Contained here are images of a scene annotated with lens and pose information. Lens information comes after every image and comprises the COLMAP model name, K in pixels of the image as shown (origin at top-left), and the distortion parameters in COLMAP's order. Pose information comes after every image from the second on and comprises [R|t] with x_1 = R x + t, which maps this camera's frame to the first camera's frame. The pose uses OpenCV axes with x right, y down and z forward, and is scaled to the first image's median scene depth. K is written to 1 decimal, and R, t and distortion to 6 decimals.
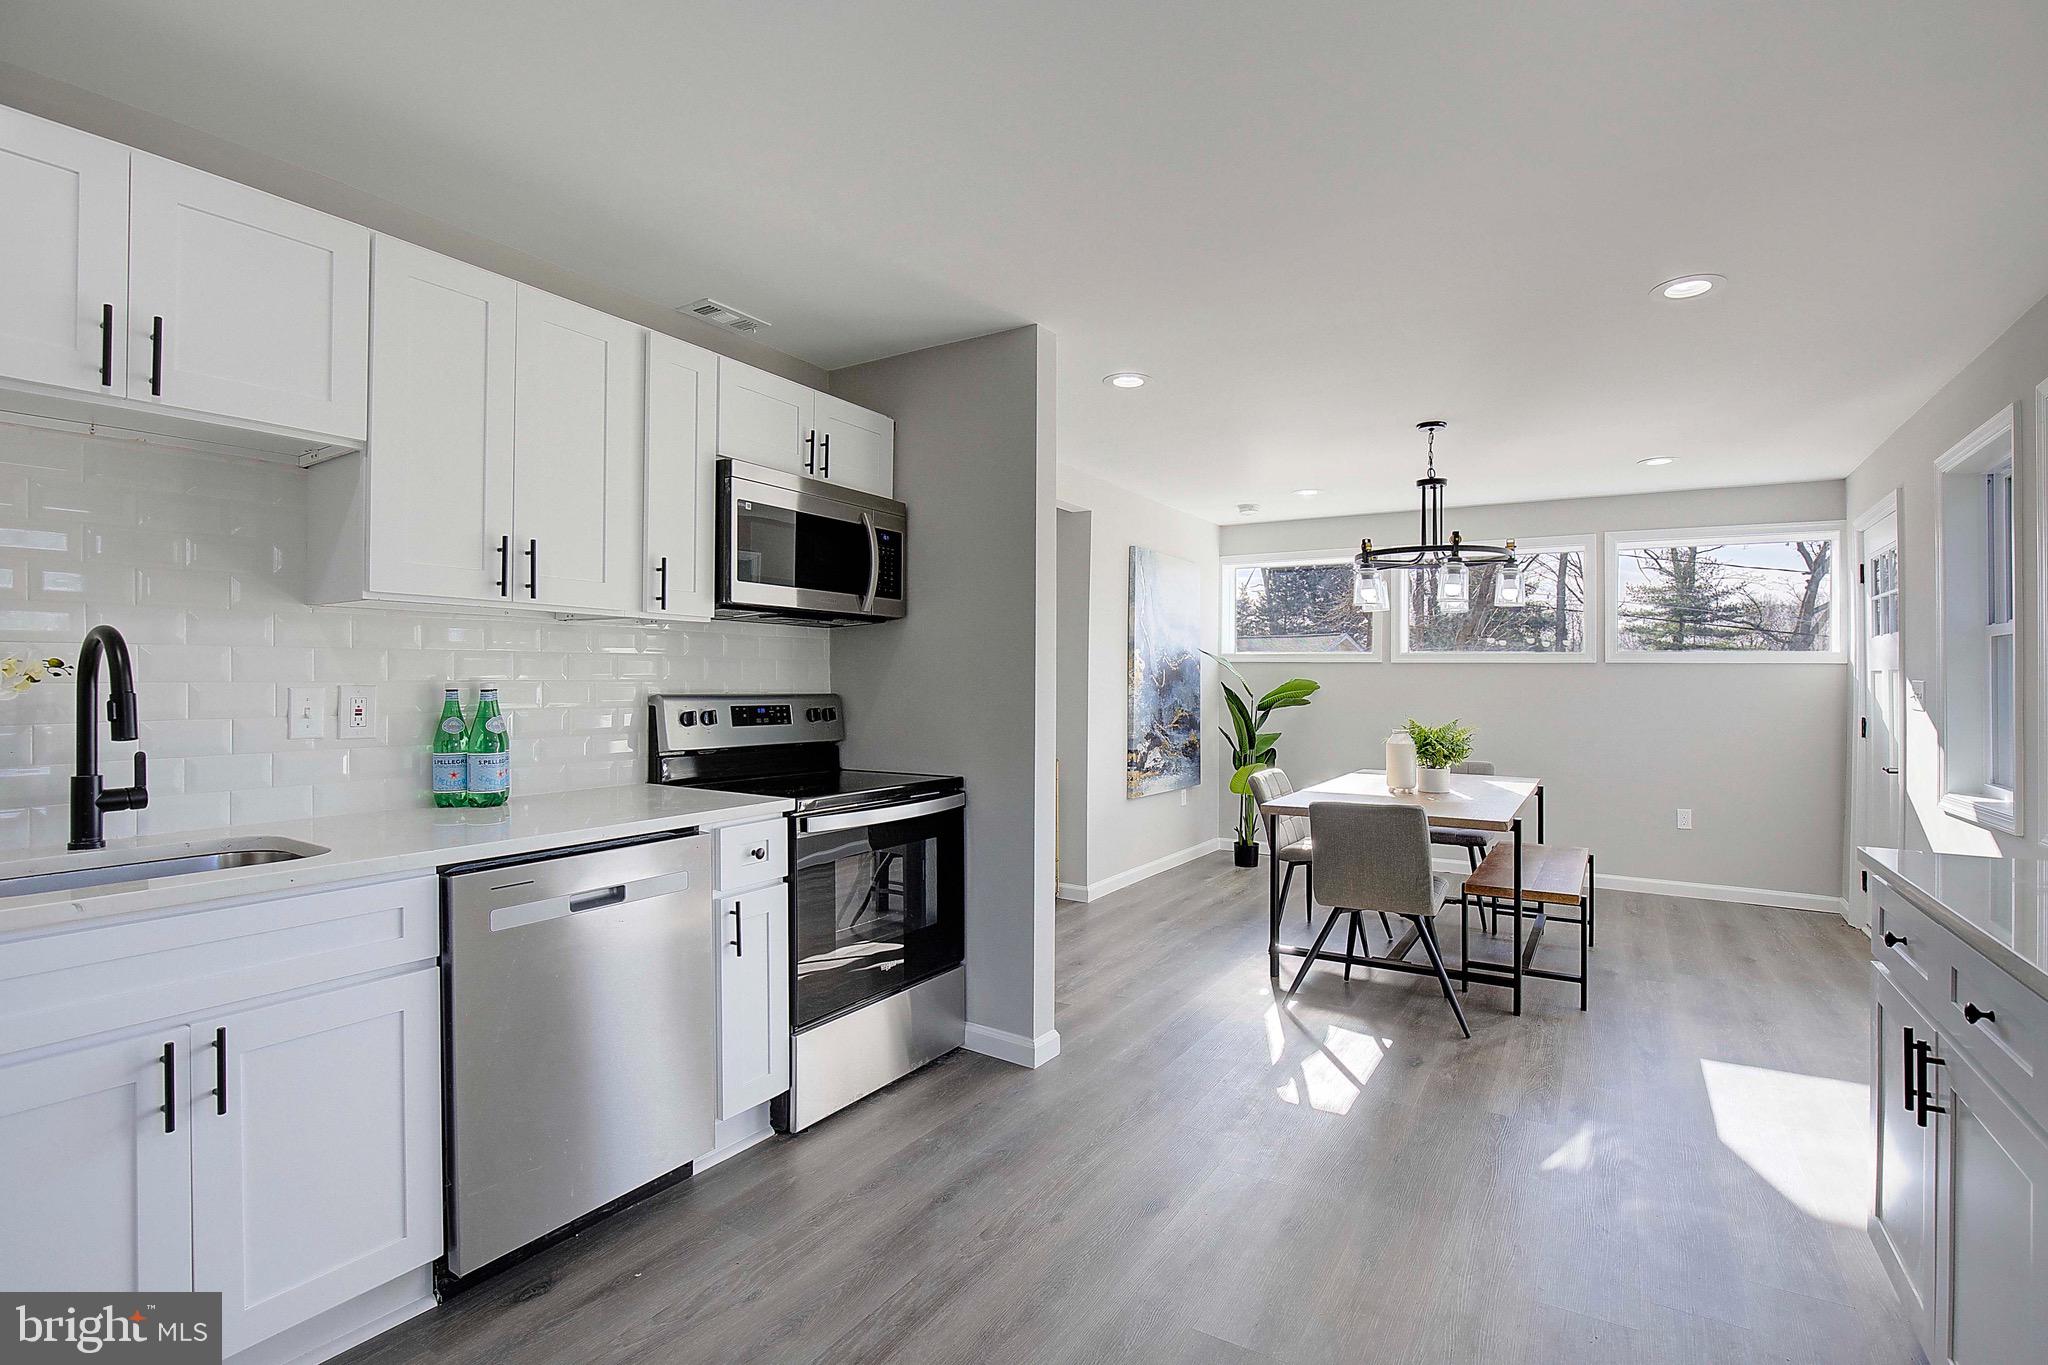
lens RADIAL K [[991.2, 0, 1026.8], [0, 991.2, 690.4], [0, 0, 1]] dist [-0.062495, 0.041505]
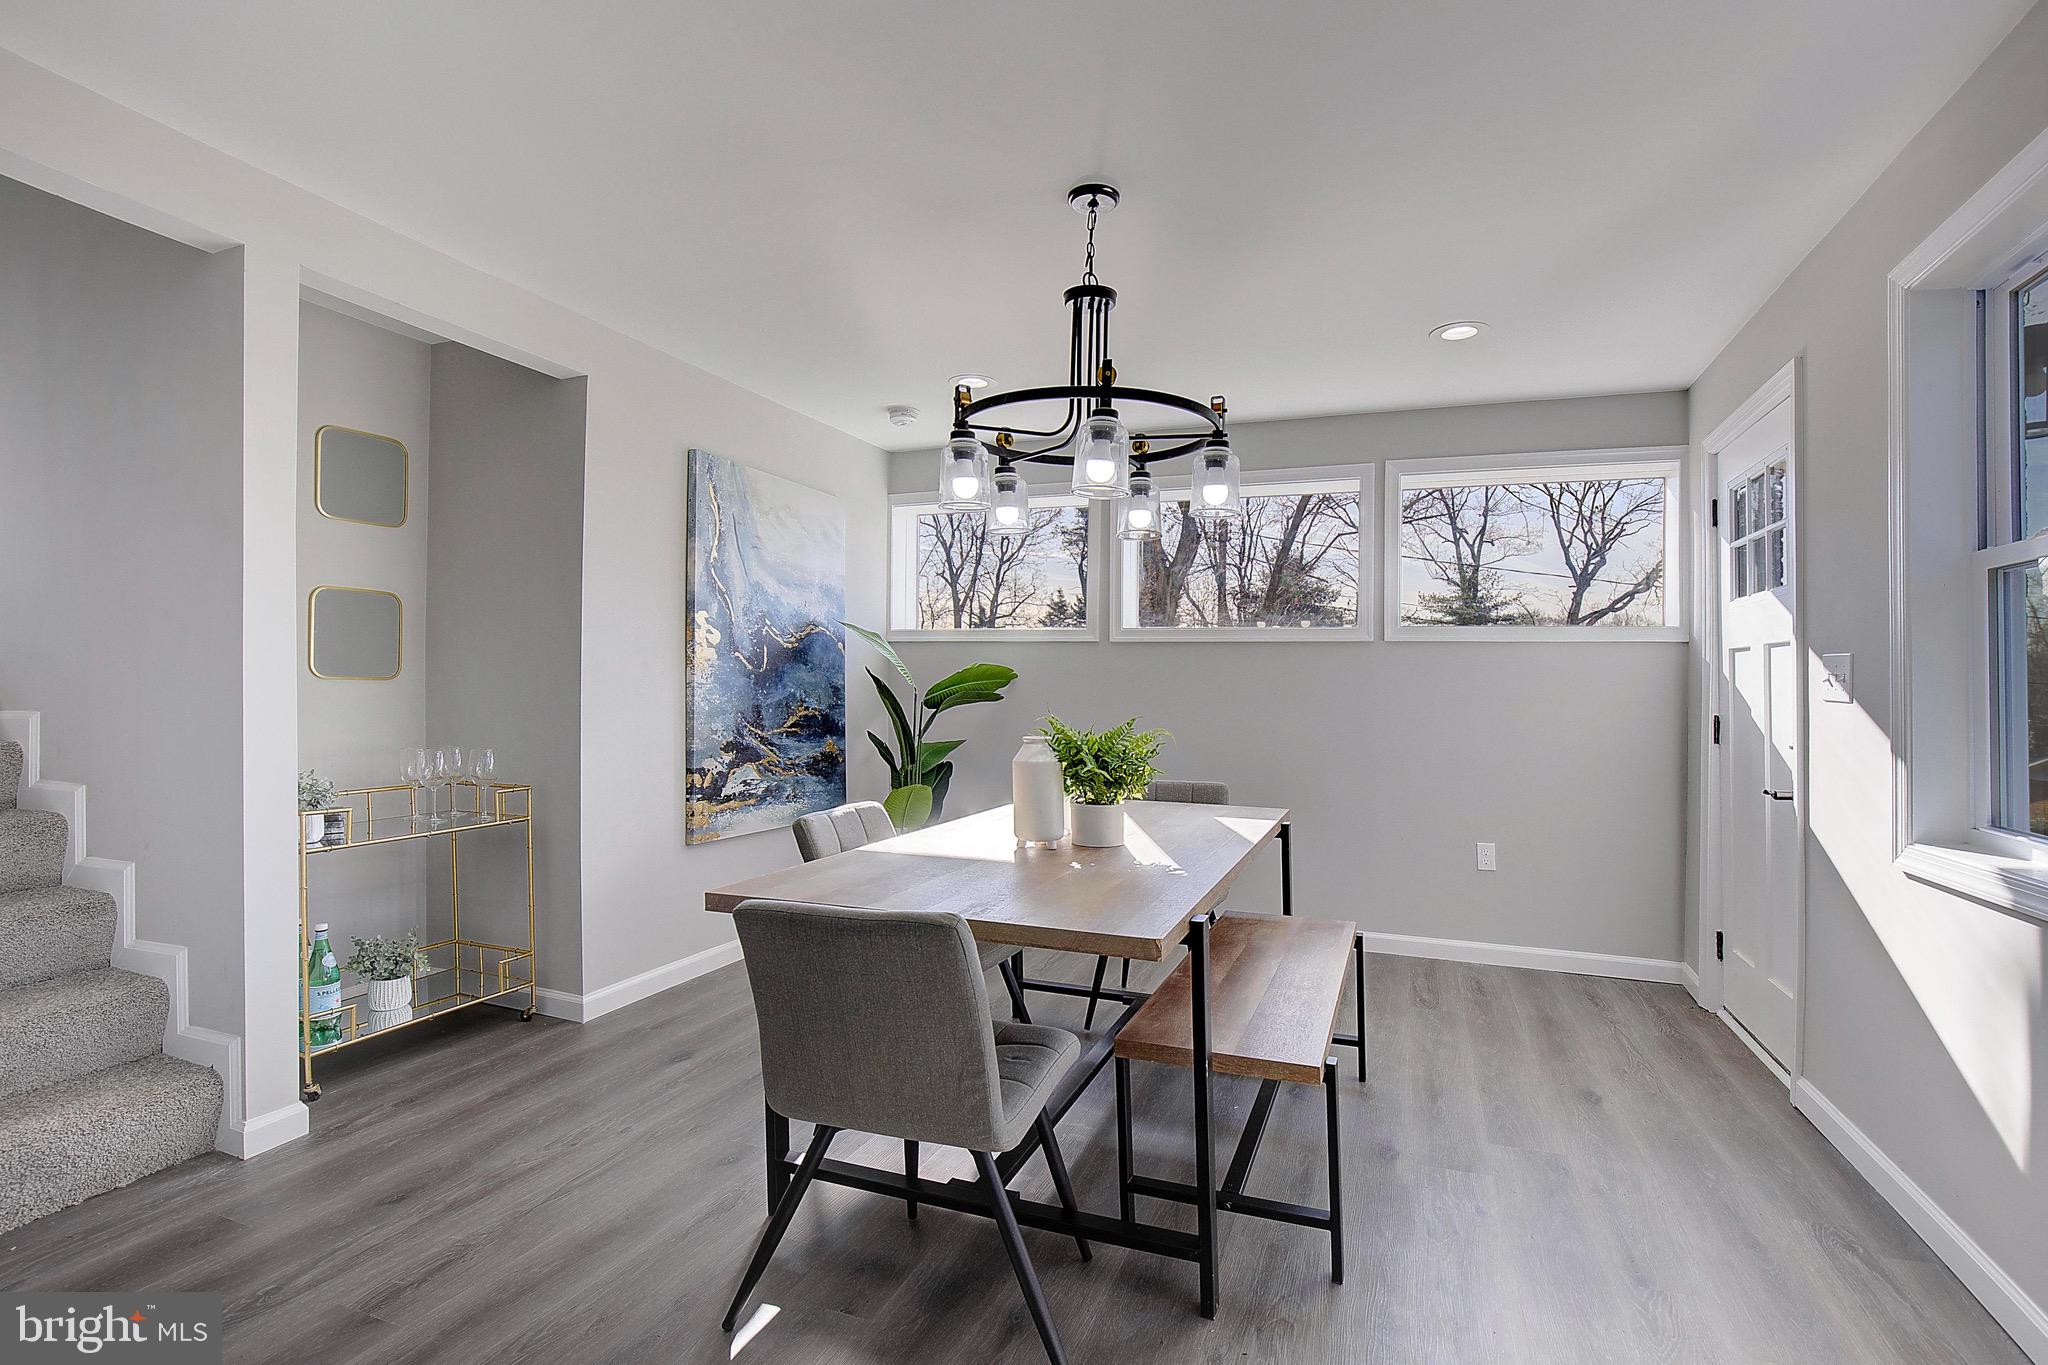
lens RADIAL K [[945.4, 0, 1050.9], [0, 945.4, 692.3], [0, 0, 1]] dist [-0.027672, 0.009575]
pose [[0.983945, 0.002237, 0.178457, 0.225445], [-0.001482, 0.999989, -0.004366, 0.013193], [-0.178465, 0.004032, 0.983938, 0.359006]]
